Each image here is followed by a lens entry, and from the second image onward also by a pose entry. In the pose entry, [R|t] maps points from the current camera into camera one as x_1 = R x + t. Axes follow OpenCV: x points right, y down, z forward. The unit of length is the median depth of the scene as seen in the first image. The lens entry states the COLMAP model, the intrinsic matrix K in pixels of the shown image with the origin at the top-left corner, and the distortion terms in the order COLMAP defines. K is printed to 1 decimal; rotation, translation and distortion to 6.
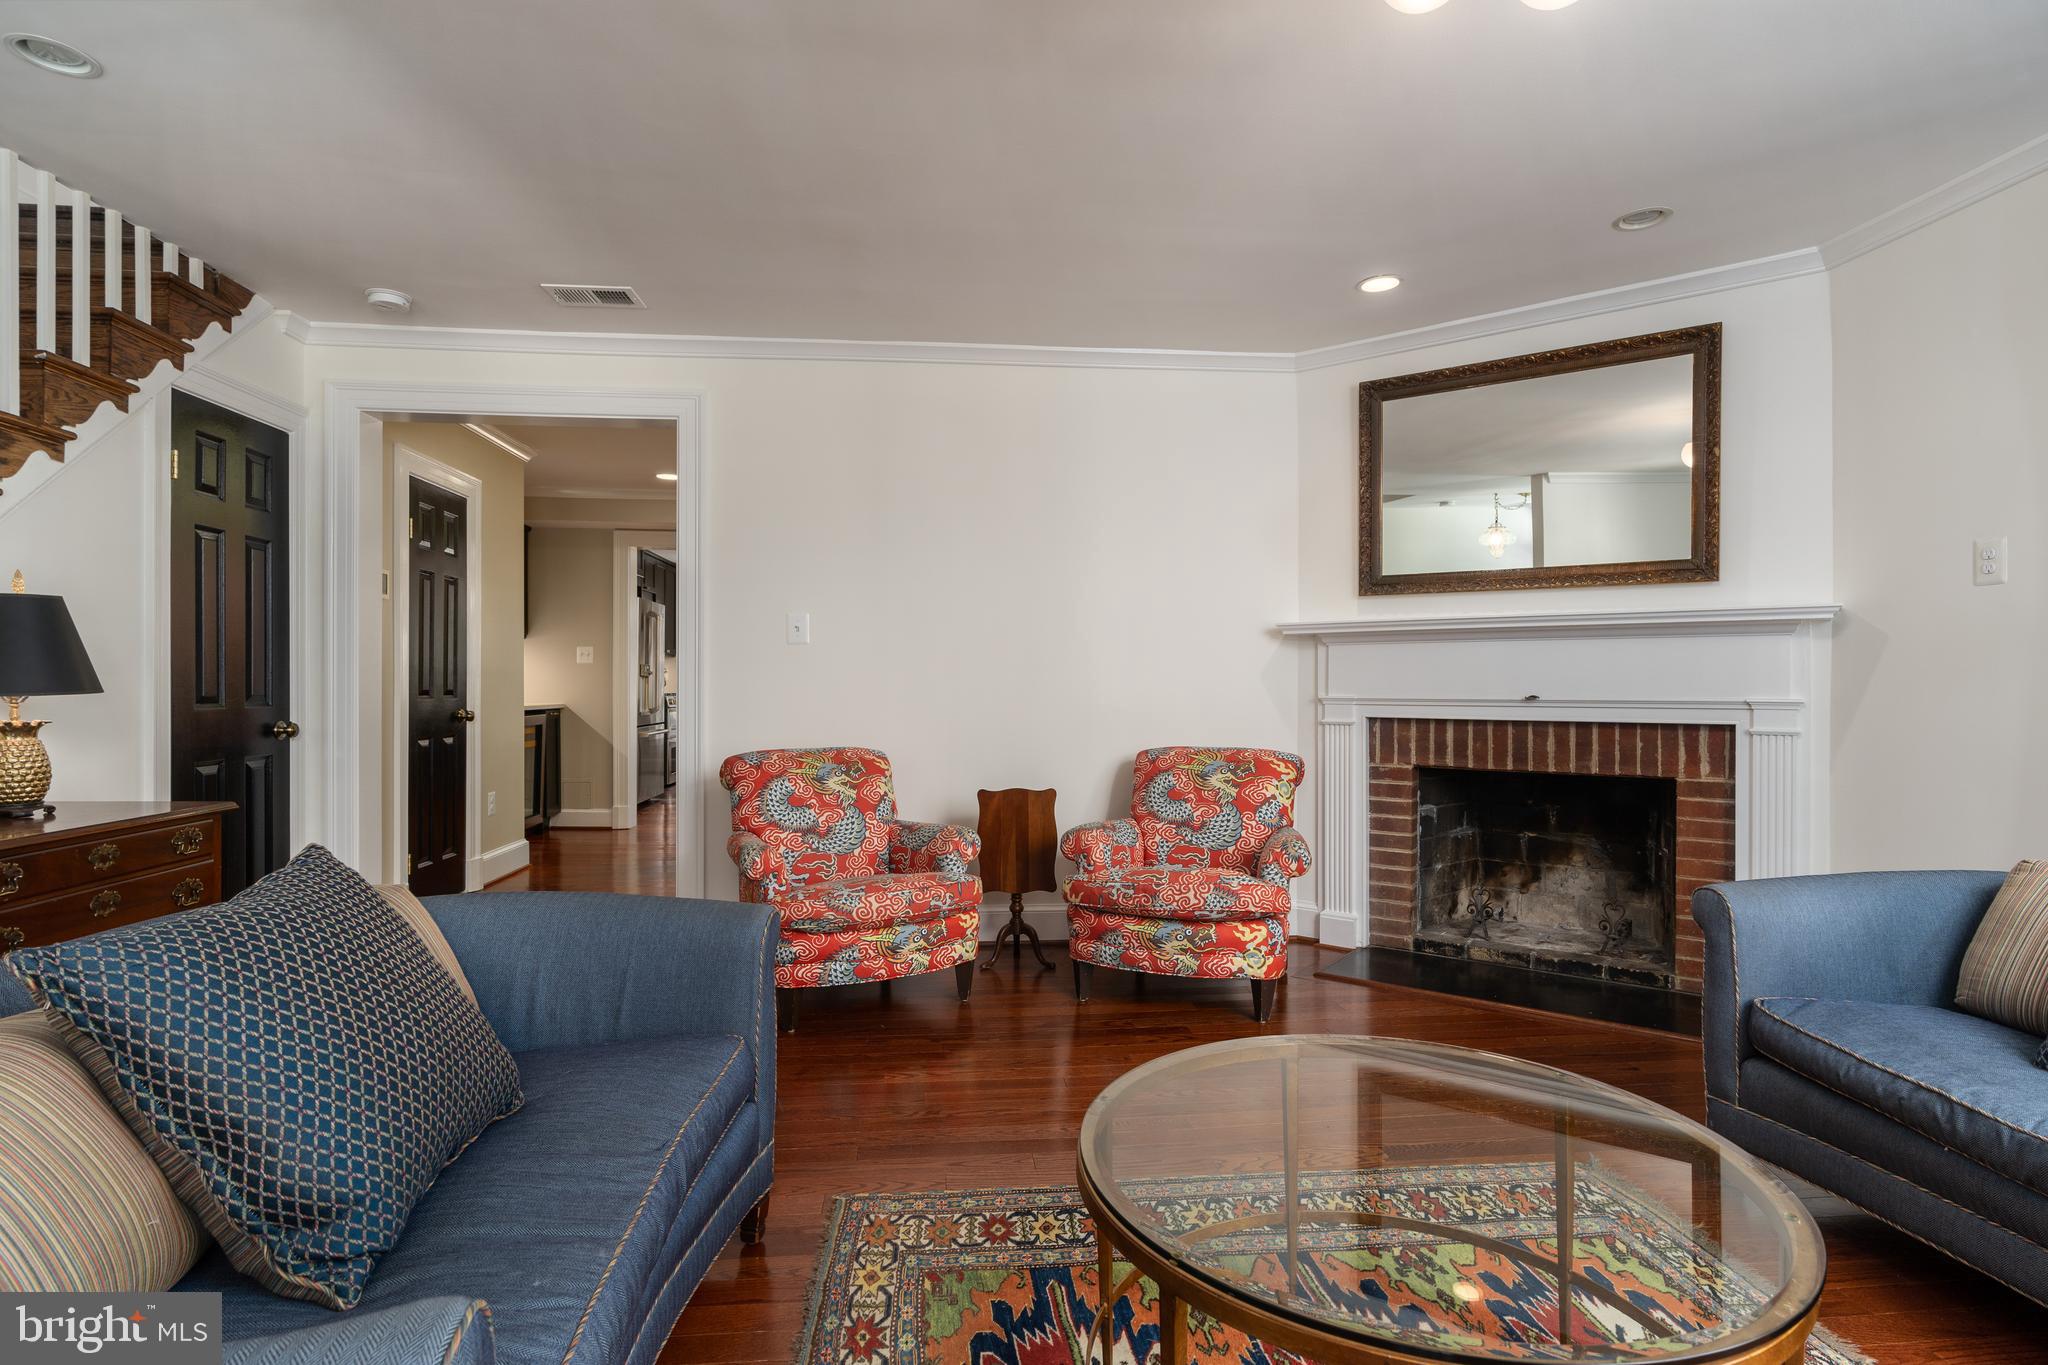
lens RADIAL K [[1044.8, 0, 1011.2], [0, 1044.8, 679.3], [0, 0, 1]] dist [0.000727, 0.000365]
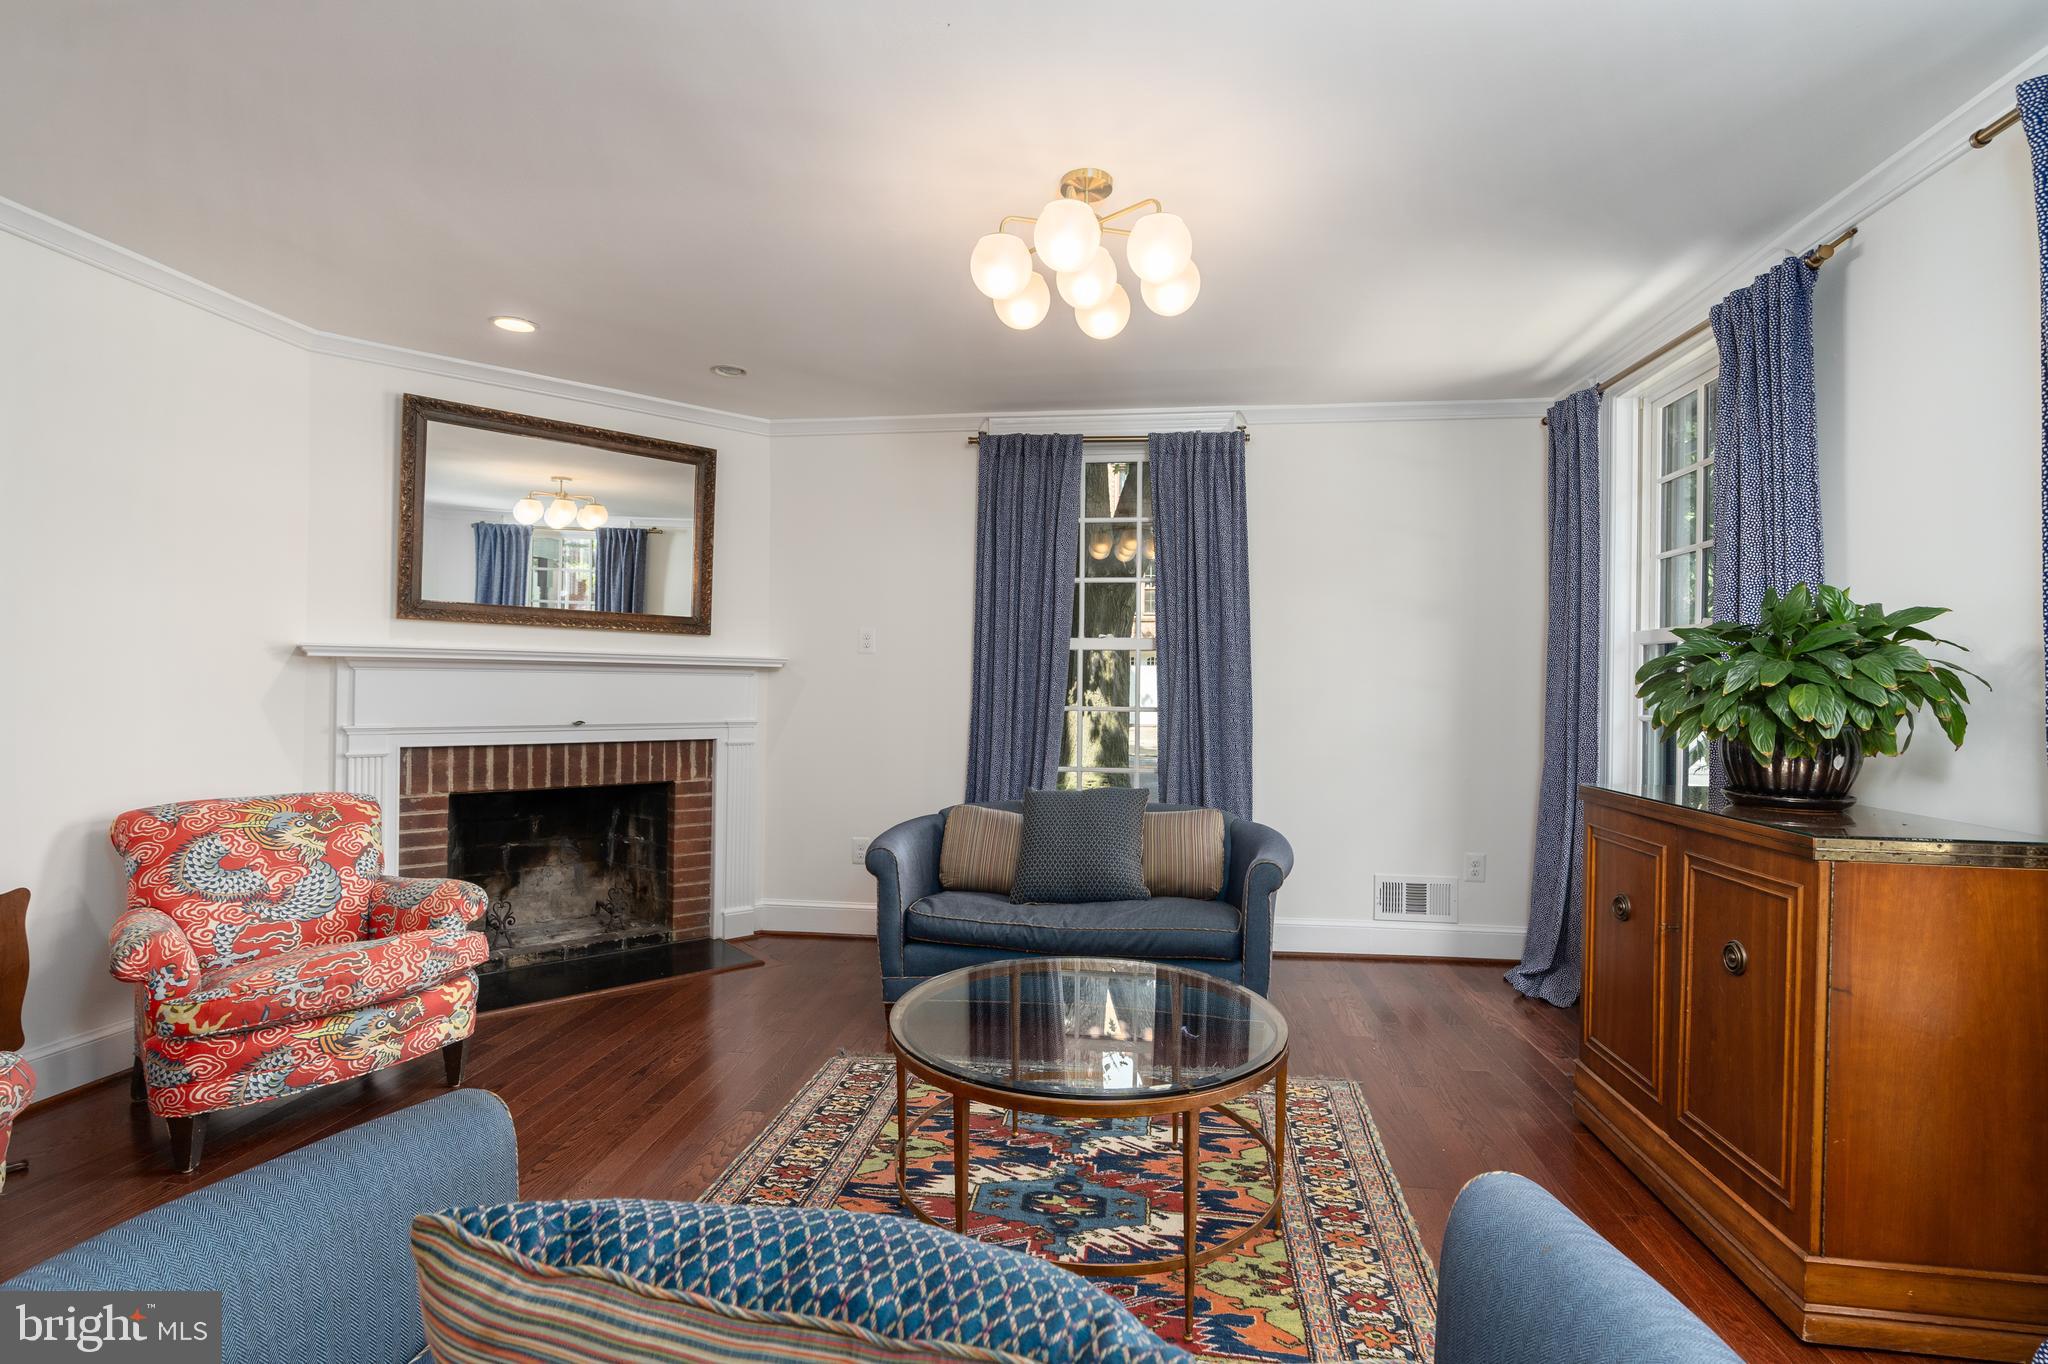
lens RADIAL K [[940.3, 0, 1053.5], [0, 940.3, 687.5], [0, 0, 1]] dist [-0.004172, -0.000464]
pose [[0.200641, 0.004980, 0.979652, -0.414982], [-0.012773, 0.999915, -0.002467, -0.025686], [-0.979581, -0.012018, 0.200688, 0.283246]]
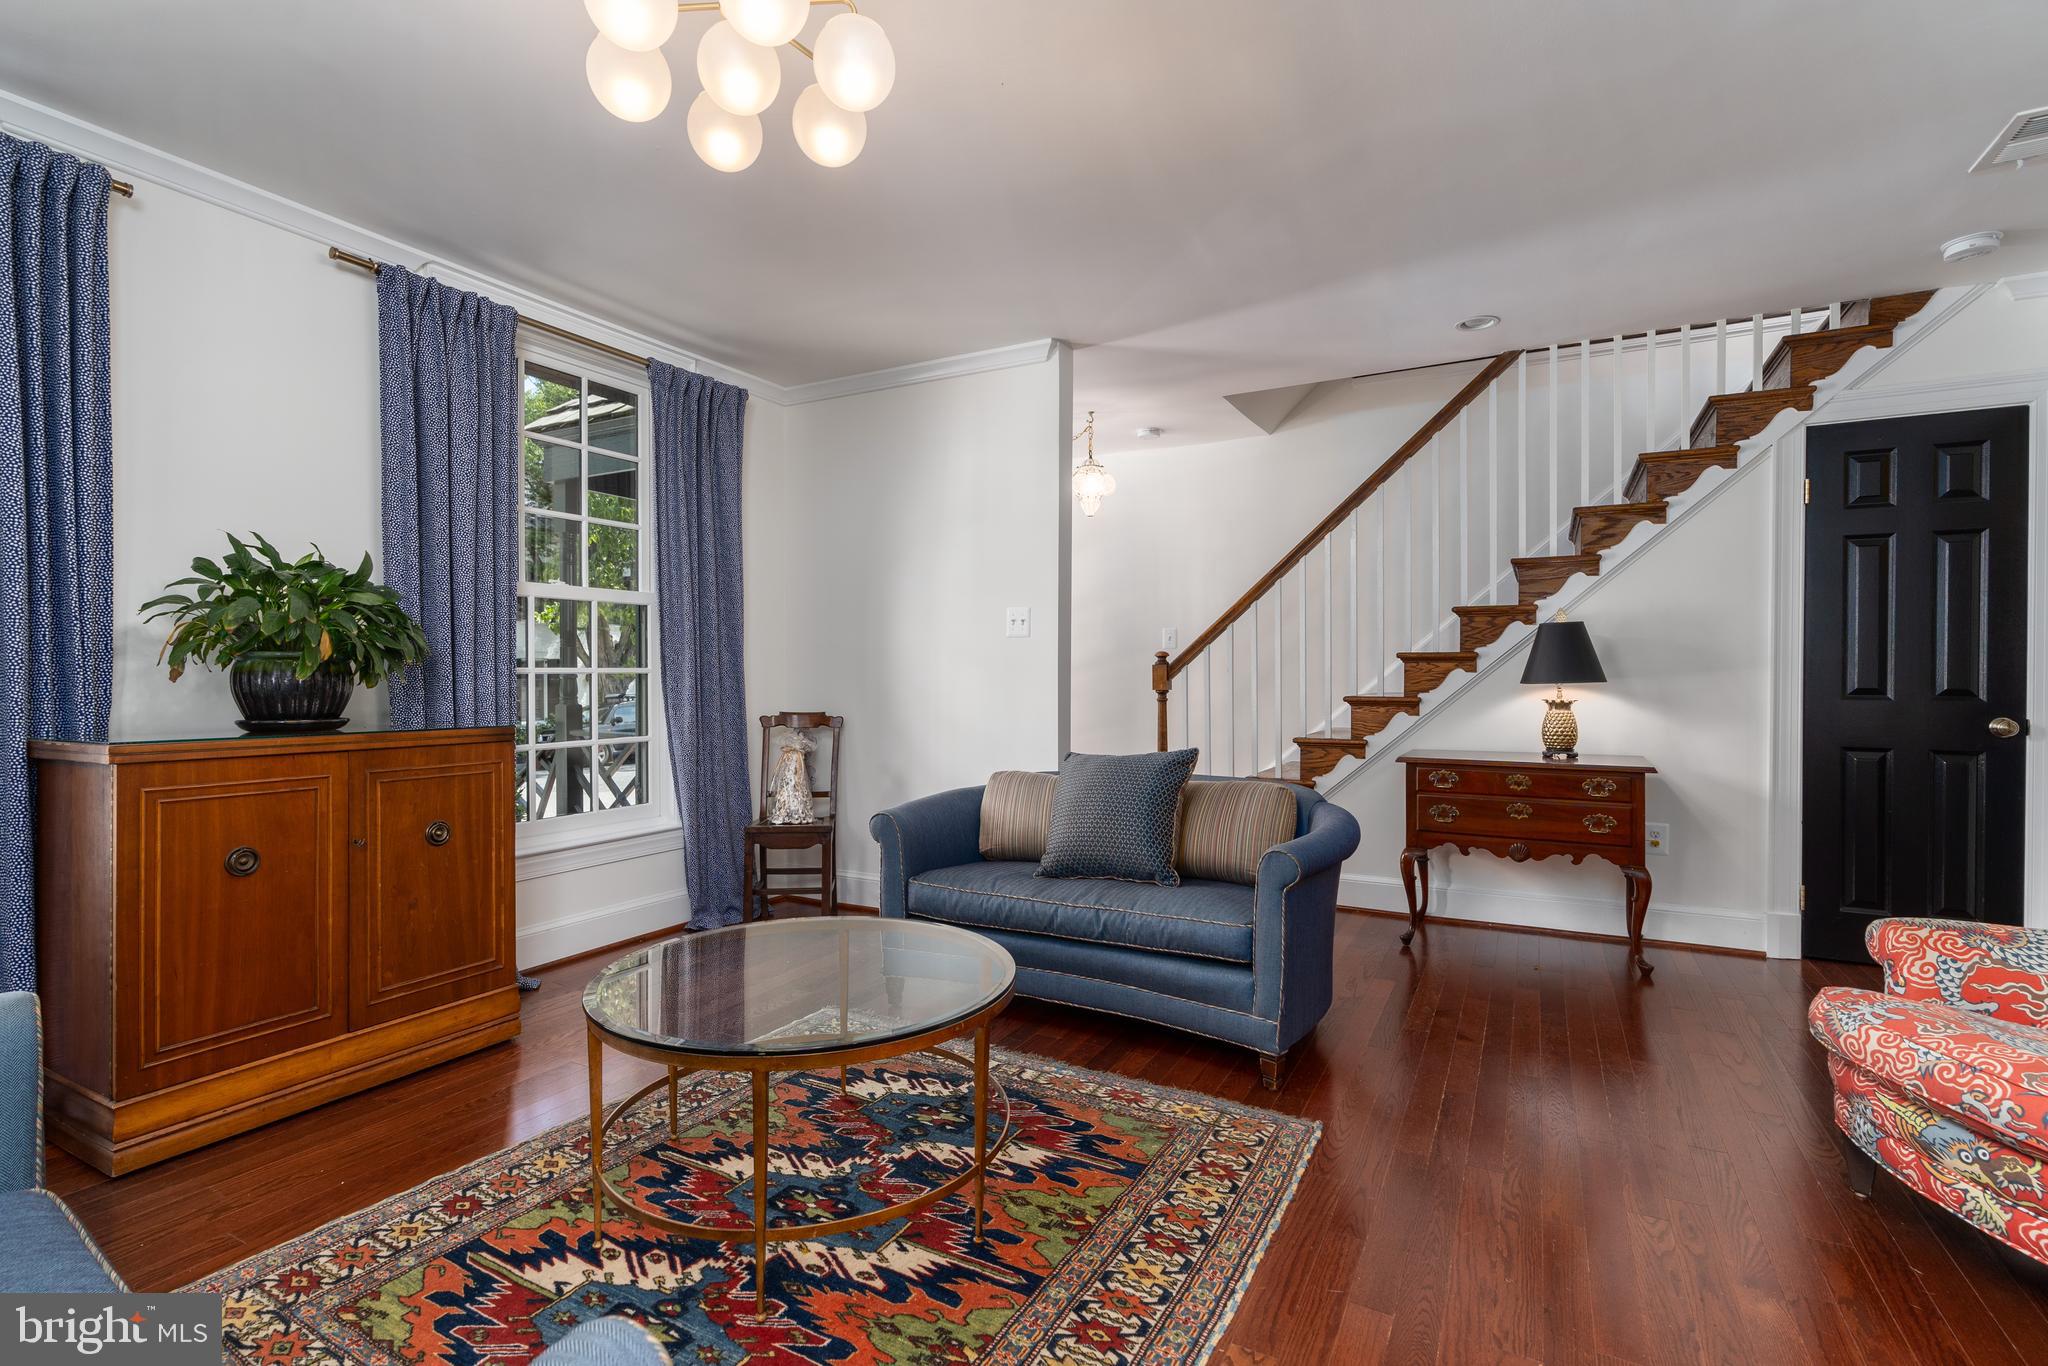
lens RADIAL K [[947.6, 0, 1024.0], [0, 947.6, 683.0], [0, 0, 1]] dist [-0.003792, -0.000474]
pose [[-0.566413, 0.005901, -0.824101, 0.512120], [0.000375, 0.999976, 0.006903, 0.002453], [0.824122, 0.003601, -0.566401, 0.775200]]
